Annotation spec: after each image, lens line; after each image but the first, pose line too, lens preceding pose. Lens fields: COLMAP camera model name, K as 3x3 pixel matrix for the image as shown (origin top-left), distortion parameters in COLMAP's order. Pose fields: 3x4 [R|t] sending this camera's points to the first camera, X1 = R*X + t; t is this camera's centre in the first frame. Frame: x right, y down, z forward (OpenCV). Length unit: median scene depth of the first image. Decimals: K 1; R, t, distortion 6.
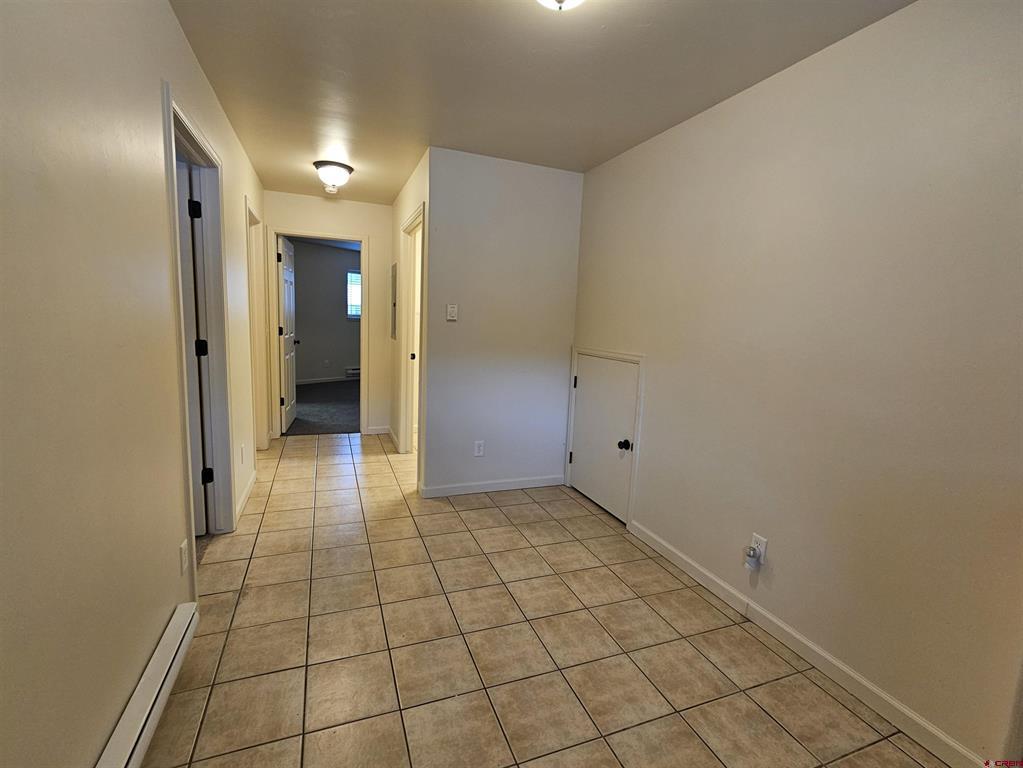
lens RADIAL K [[454.4, 0, 510.5], [0, 454.4, 382.6], [0, 0, 1]] dist [0.001413, -0.000287]
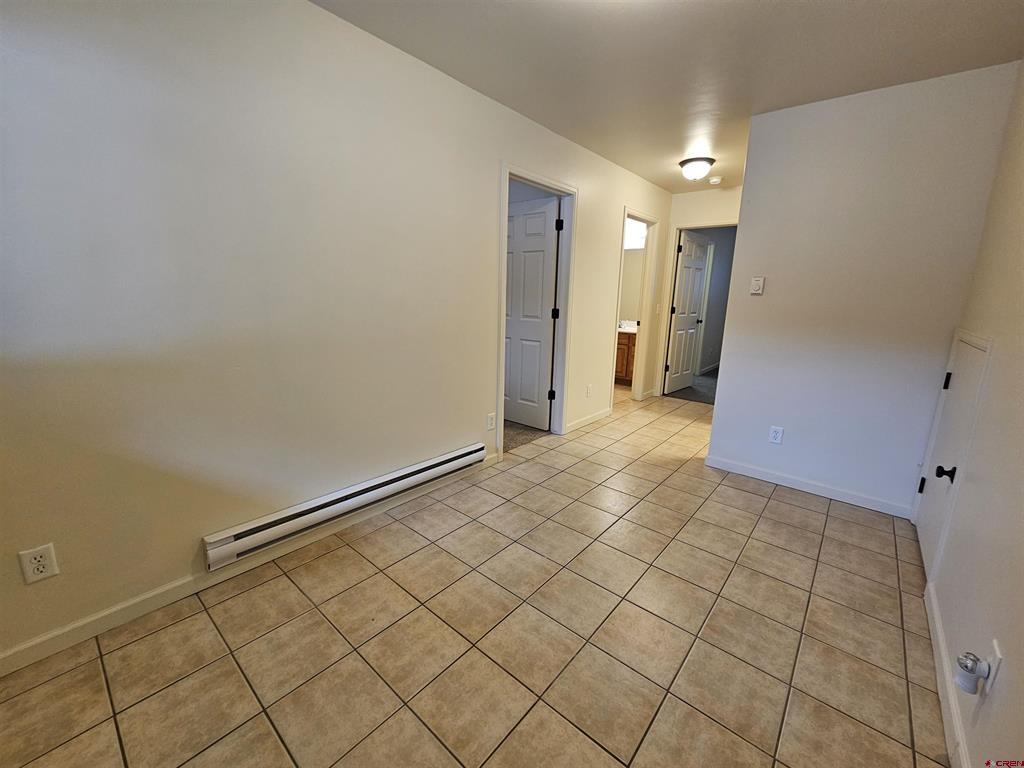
lens RADIAL K [[415.2, 0, 511.2], [0, 415.2, 385.7], [0, 0, 1]] dist [-0.004087, -0.000340]
pose [[0.482169, 0.161604, -0.861044, 0.421145], [-0.125619, 0.985437, 0.114606, 0.020030], [0.867025, 0.052904, 0.495447, 0.127251]]
